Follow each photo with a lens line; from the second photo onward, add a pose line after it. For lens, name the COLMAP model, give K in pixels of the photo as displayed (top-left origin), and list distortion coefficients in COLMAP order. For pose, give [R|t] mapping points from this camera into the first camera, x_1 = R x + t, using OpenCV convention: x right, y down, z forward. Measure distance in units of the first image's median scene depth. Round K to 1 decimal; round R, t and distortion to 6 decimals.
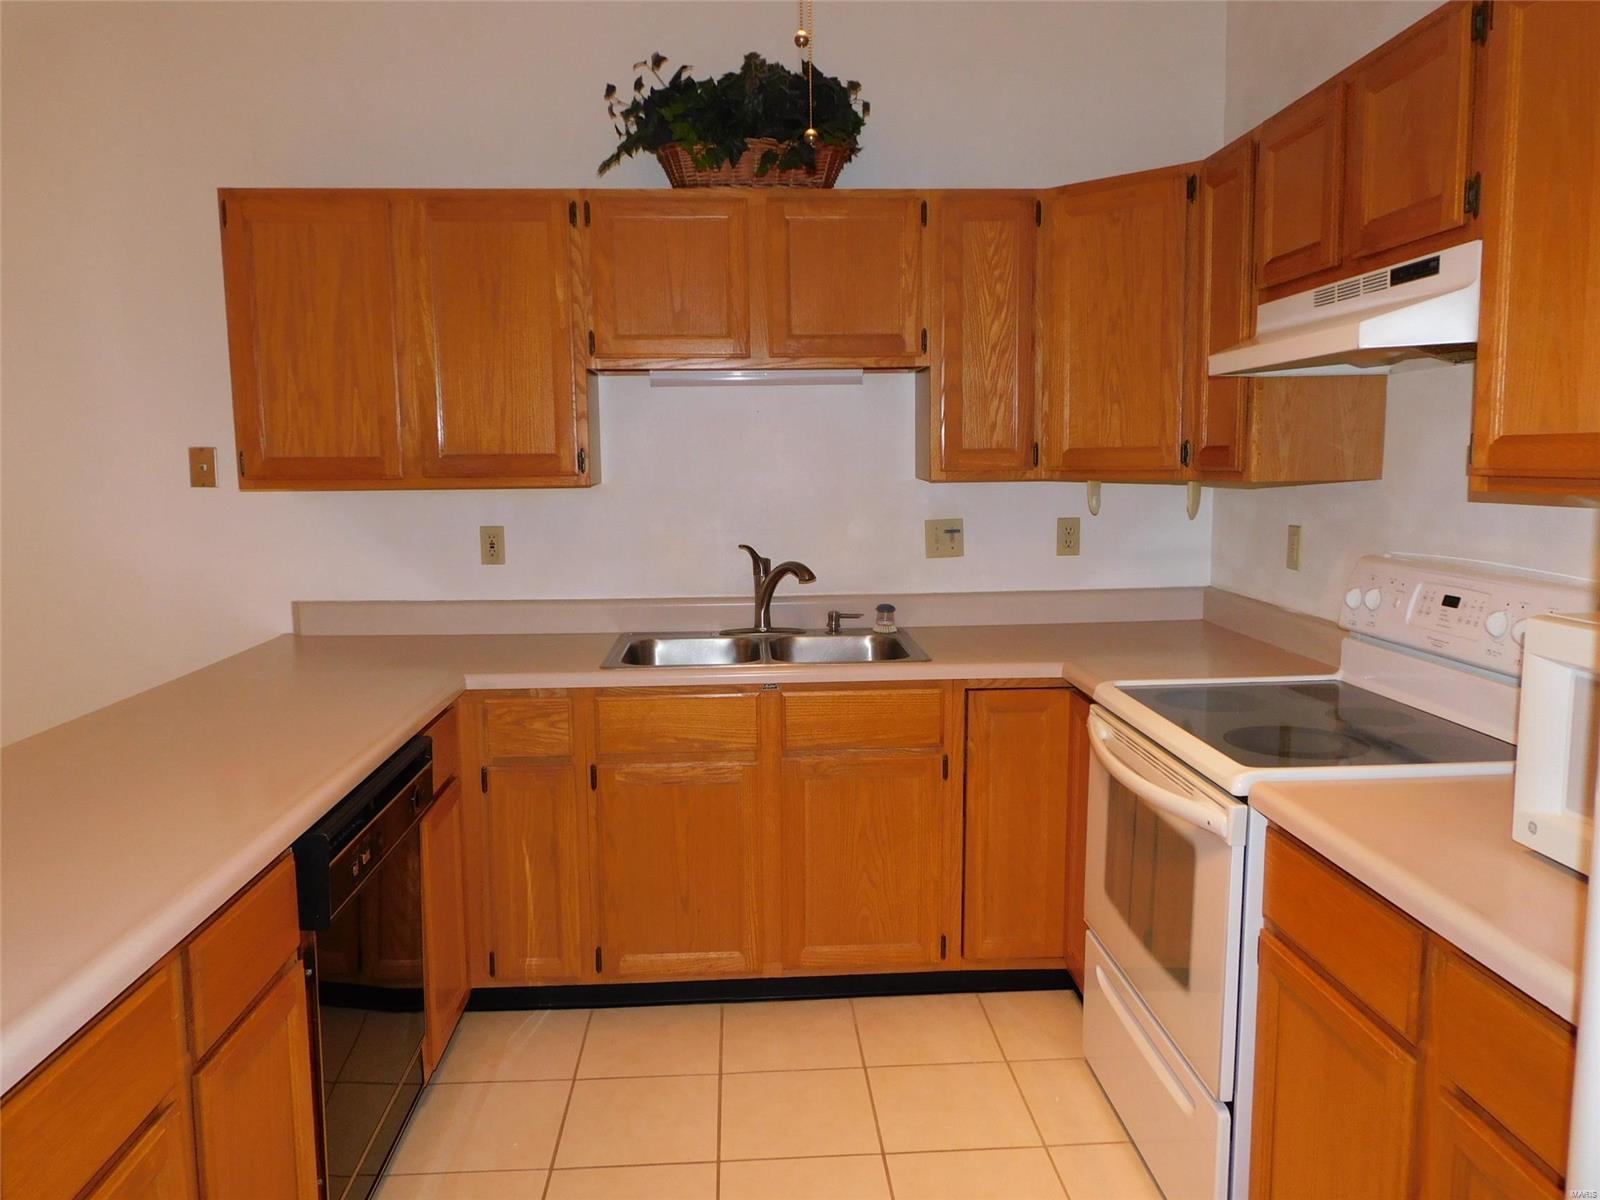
lens RADIAL K [[1137.6, 0, 800.1], [0, 1137.6, 603.1], [0, 0, 1]] dist [-0.004700, -0.004255]
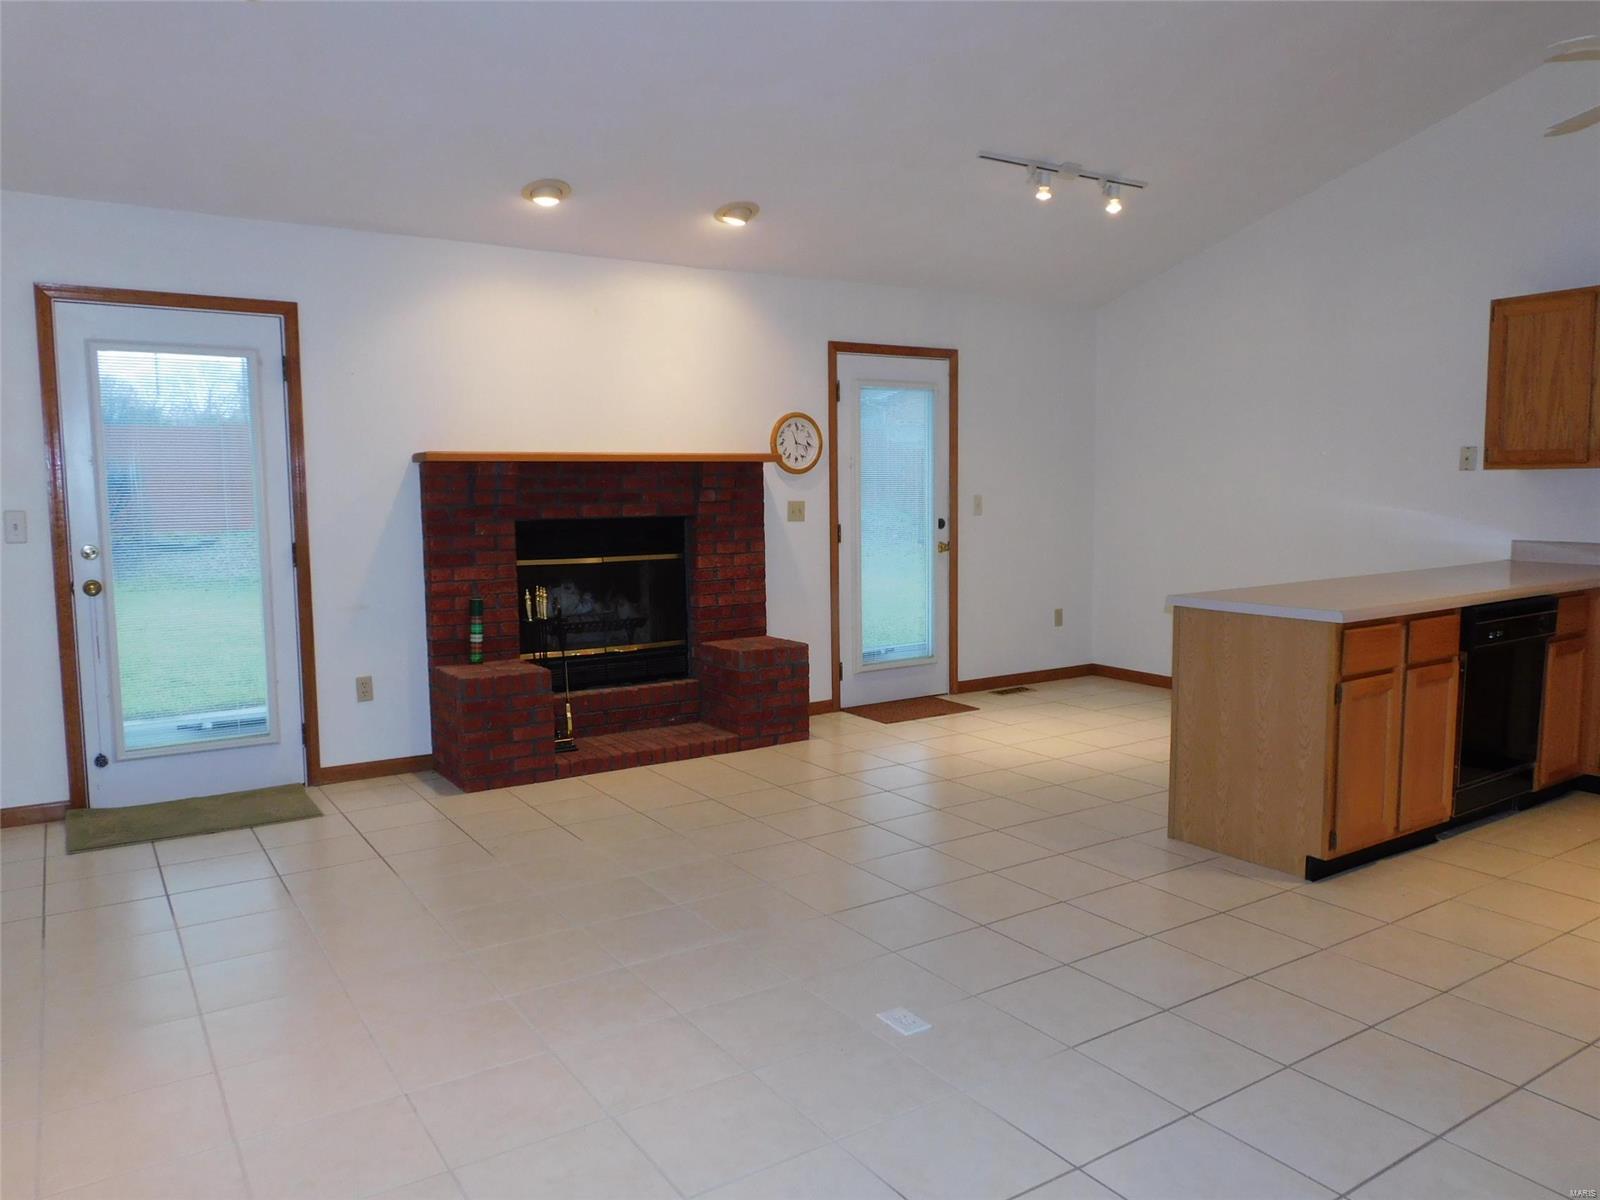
lens RADIAL K [[1137.6, 0, 804.3], [0, 1137.6, 612.2], [0, 0, 1]] dist [-0.004700, -0.004255]
pose [[0.497838, 0.097696, -0.861750, 0.519643], [-0.100049, 0.993471, 0.054831, 0.128754], [0.861480, 0.058920, 0.504362, -0.779695]]
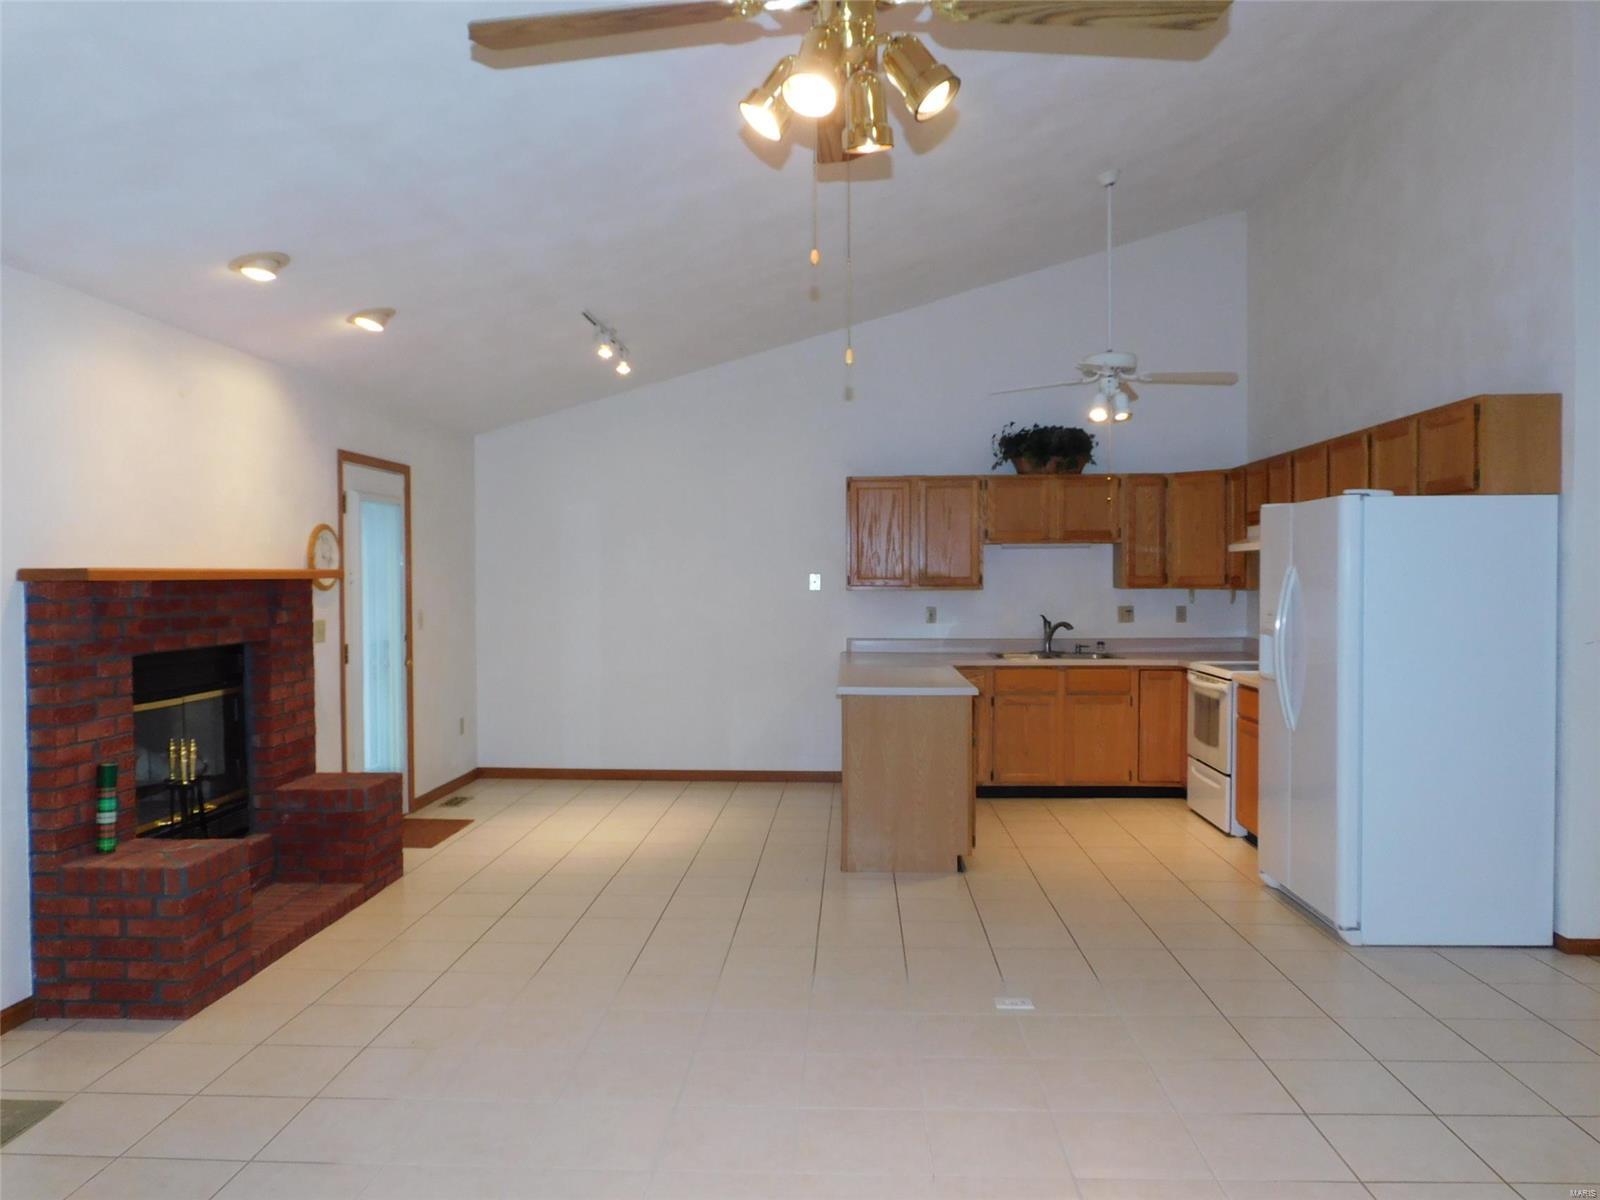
lens RADIAL K [[1137.6, 0, 802.5], [0, 1137.6, 615.7], [0, 0, 1]] dist [-0.004700, -0.004255]
pose [[0.994633, 0.008807, -0.103090, -0.331905], [-0.018002, 0.995904, -0.088605, 0.187685], [0.101888, 0.089985, 0.990718, -1.558586]]
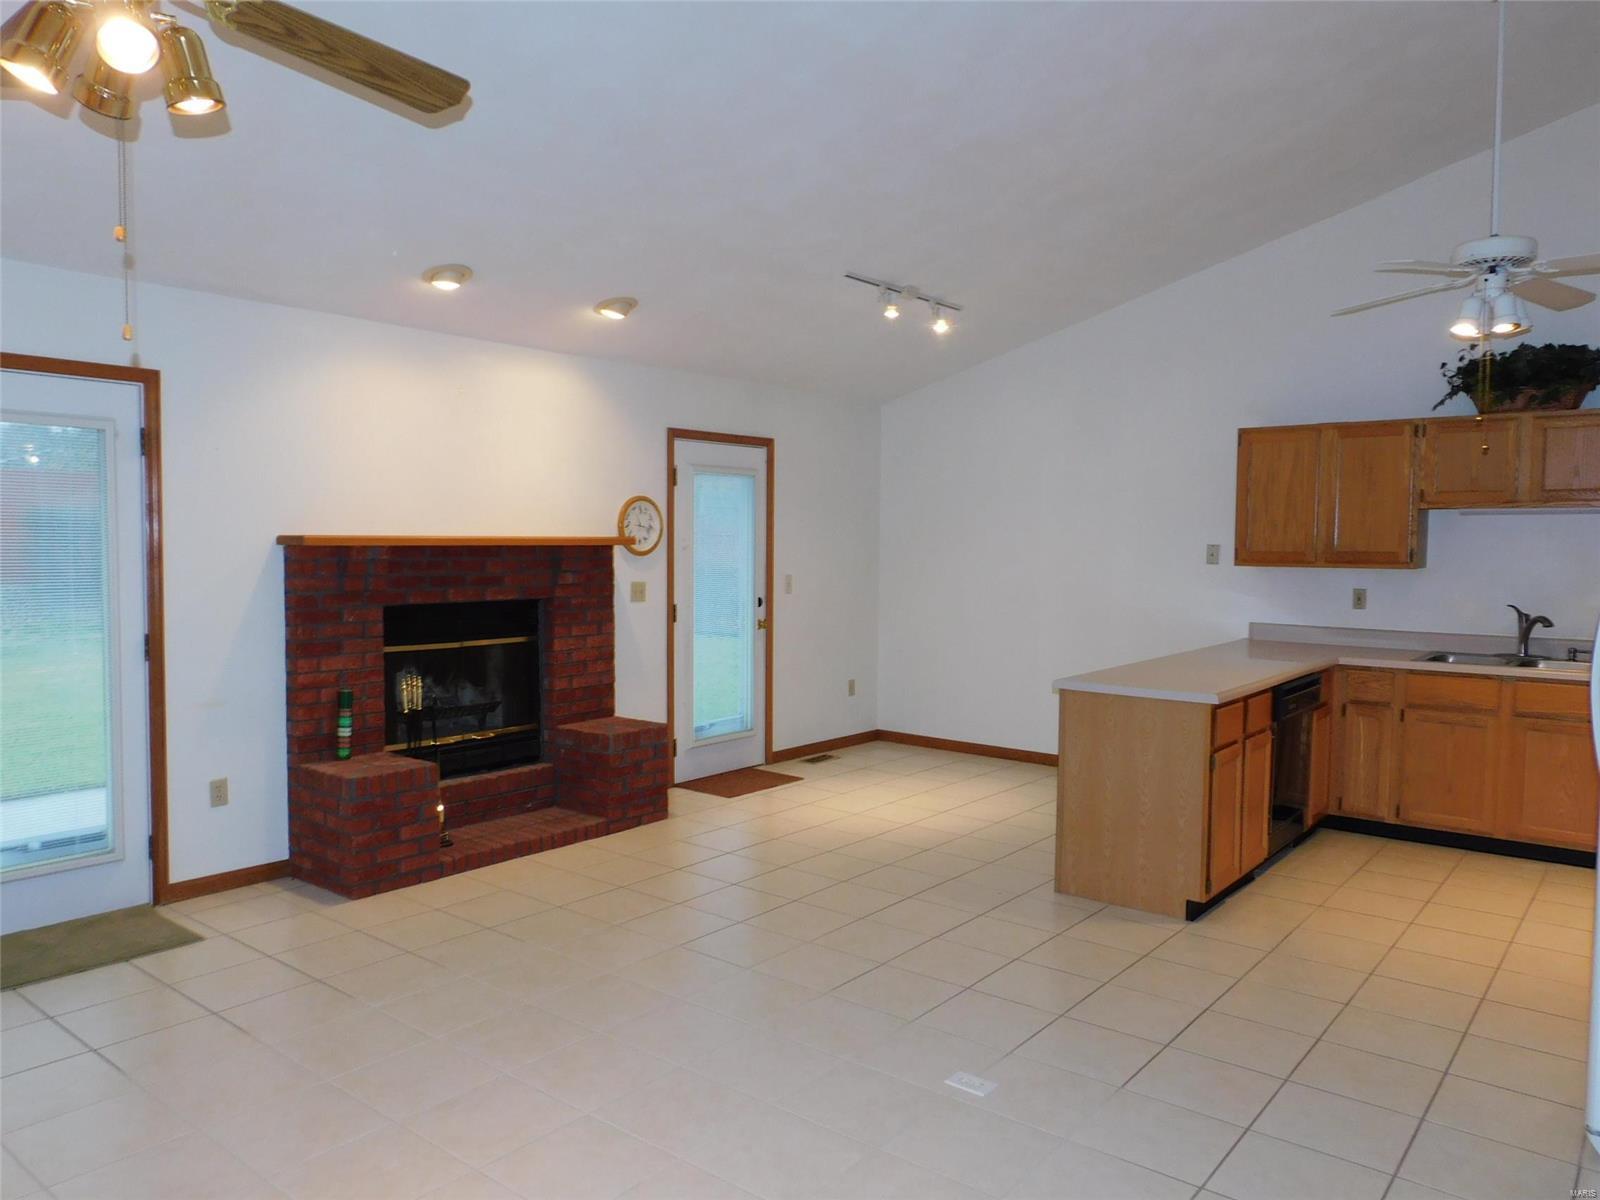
lens RADIAL K [[1137.6, 0, 803.3], [0, 1137.6, 612.7], [0, 0, 1]] dist [-0.004700, -0.004255]
pose [[0.742156, 0.057744, -0.667735, 0.340333], [-0.097065, 0.995038, -0.021835, 0.114861], [0.663161, 0.081019, 0.744079, -1.130891]]
